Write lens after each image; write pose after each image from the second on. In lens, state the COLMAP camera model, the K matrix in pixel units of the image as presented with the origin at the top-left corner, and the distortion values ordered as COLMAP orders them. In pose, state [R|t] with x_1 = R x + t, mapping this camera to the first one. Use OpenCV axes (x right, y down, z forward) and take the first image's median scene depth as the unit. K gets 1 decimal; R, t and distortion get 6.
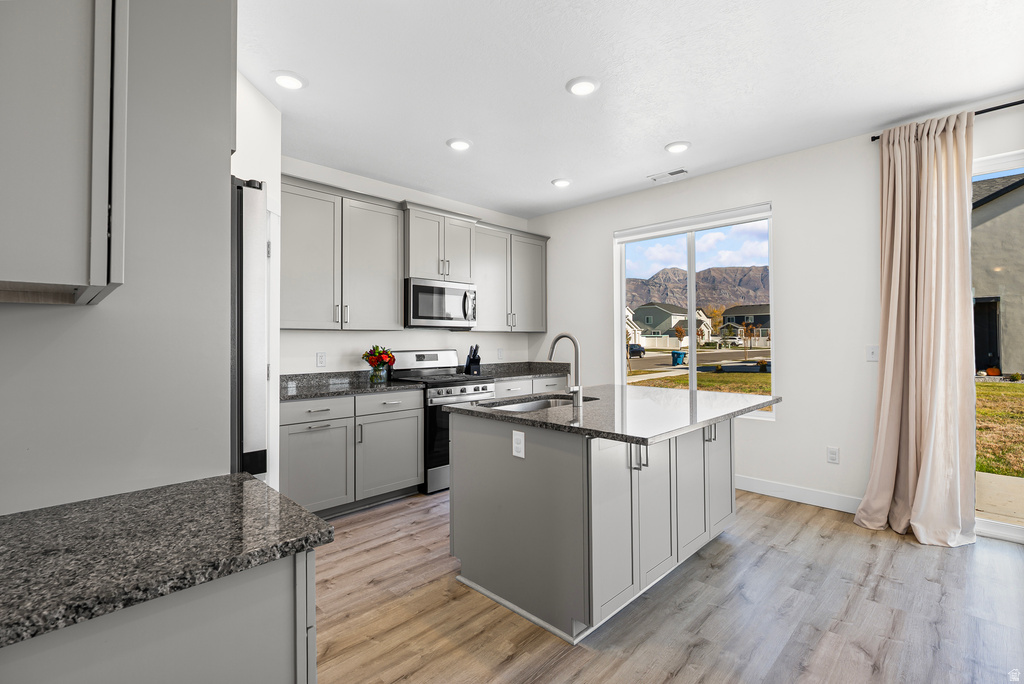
lens RADIAL K [[468.6, 0, 521.6], [0, 468.6, 333.7], [0, 0, 1]] dist [0.003952, -0.001396]
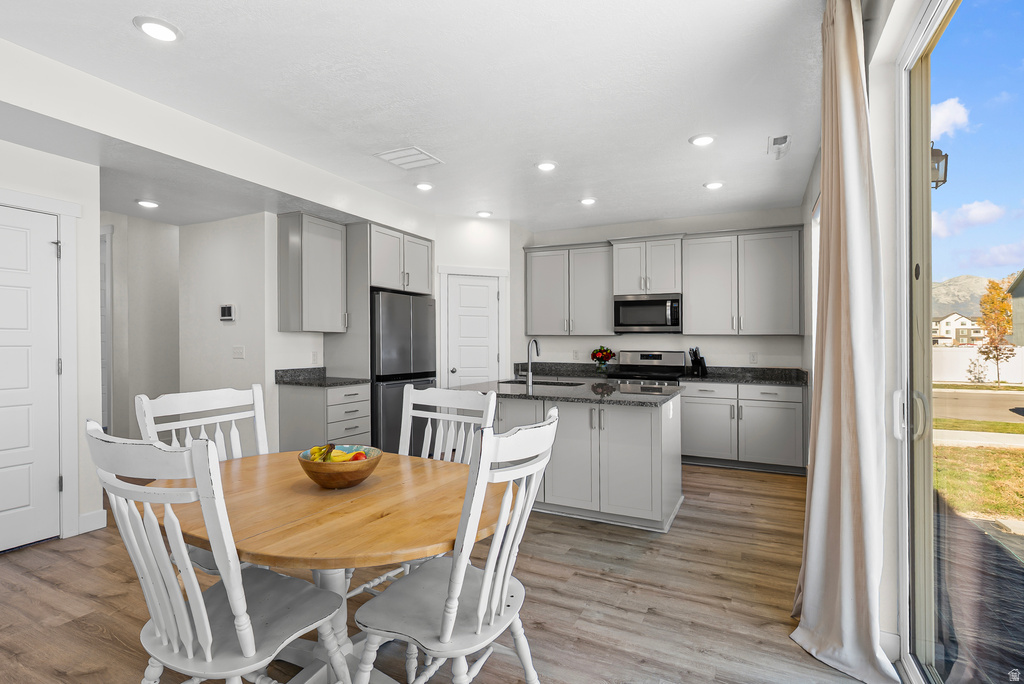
lens RADIAL K [[508.2, 0, 509.3], [0, 508.2, 332.6], [0, 0, 1]] dist [0.007972, -0.000249]
pose [[0.301399, -0.011988, -0.953423, 1.009545], [0.007388, 0.999920, -0.010237, -0.002049], [0.953469, -0.003958, 0.301464, 0.256859]]
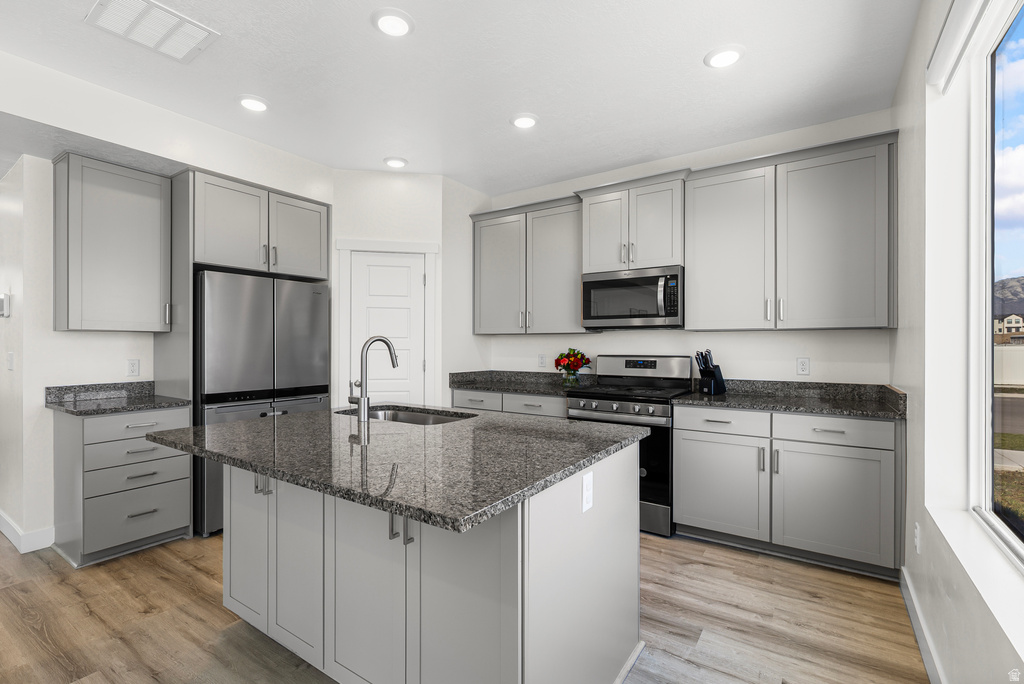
lens RADIAL K [[468.6, 0, 508.4], [0, 468.6, 347.8], [0, 0, 1]] dist [0.003952, -0.001396]
pose [[0.167141, 0.011237, -0.985869, 0.603345], [0.016280, 0.999767, 0.014156, 0.006811], [0.985799, -0.018416, 0.166919, 0.666992]]
